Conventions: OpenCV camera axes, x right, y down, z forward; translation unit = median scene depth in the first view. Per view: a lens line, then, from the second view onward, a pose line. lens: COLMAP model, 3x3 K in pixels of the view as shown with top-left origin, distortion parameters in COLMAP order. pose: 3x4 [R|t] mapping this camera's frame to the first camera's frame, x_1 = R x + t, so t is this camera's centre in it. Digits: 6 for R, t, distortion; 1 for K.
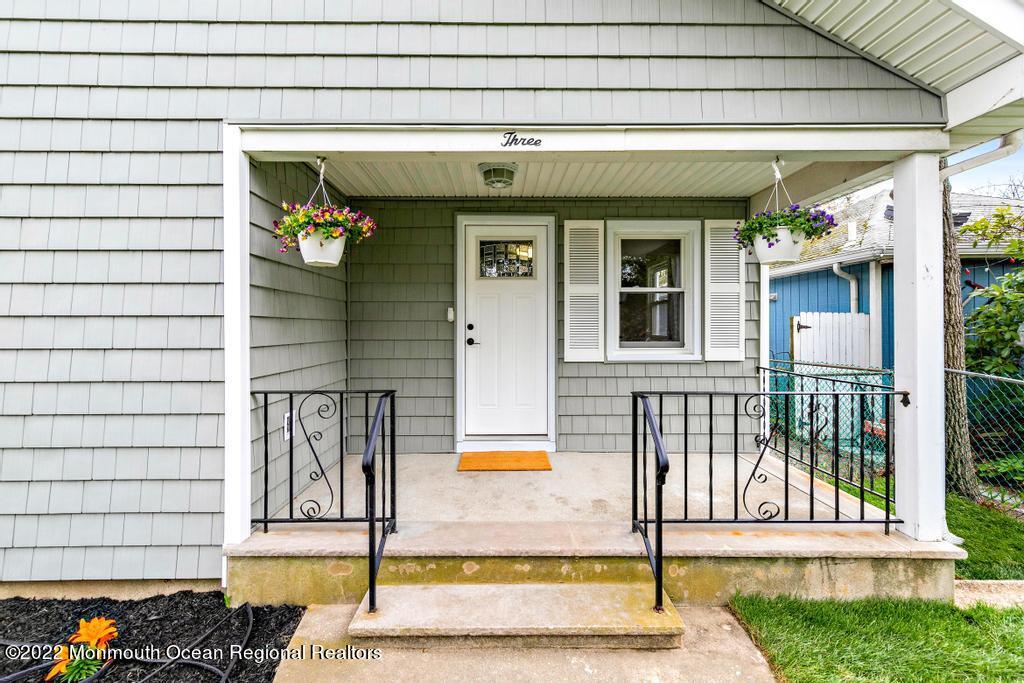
lens RADIAL K [[401.3, 0, 506.9], [0, 401.3, 327.1], [0, 0, 1]] dist [0.000888, 0.001819]
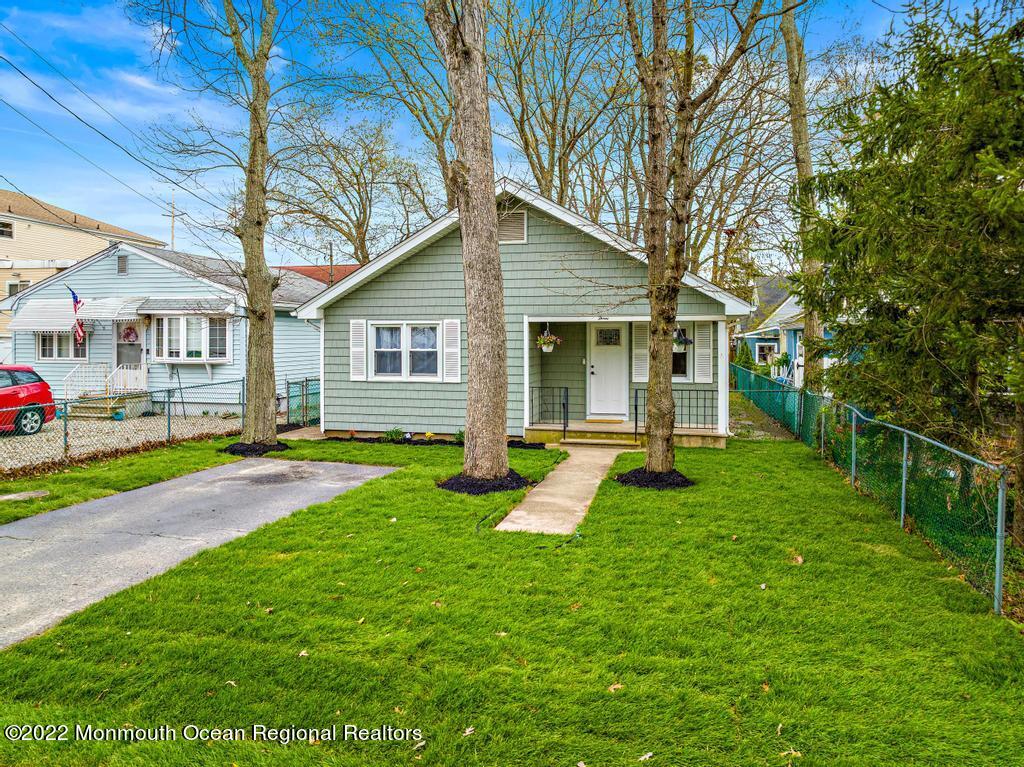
lens RADIAL K [[714.1, 0, 514.1], [0, 714.1, 346.4], [0, 0, 1]] dist [-0.028139, -0.001802]
pose [[0.971853, 0.004144, -0.235553, 0.737180], [-0.002310, 0.999965, 0.008060, -0.251508], [0.235578, -0.007289, 0.971828, -5.213126]]
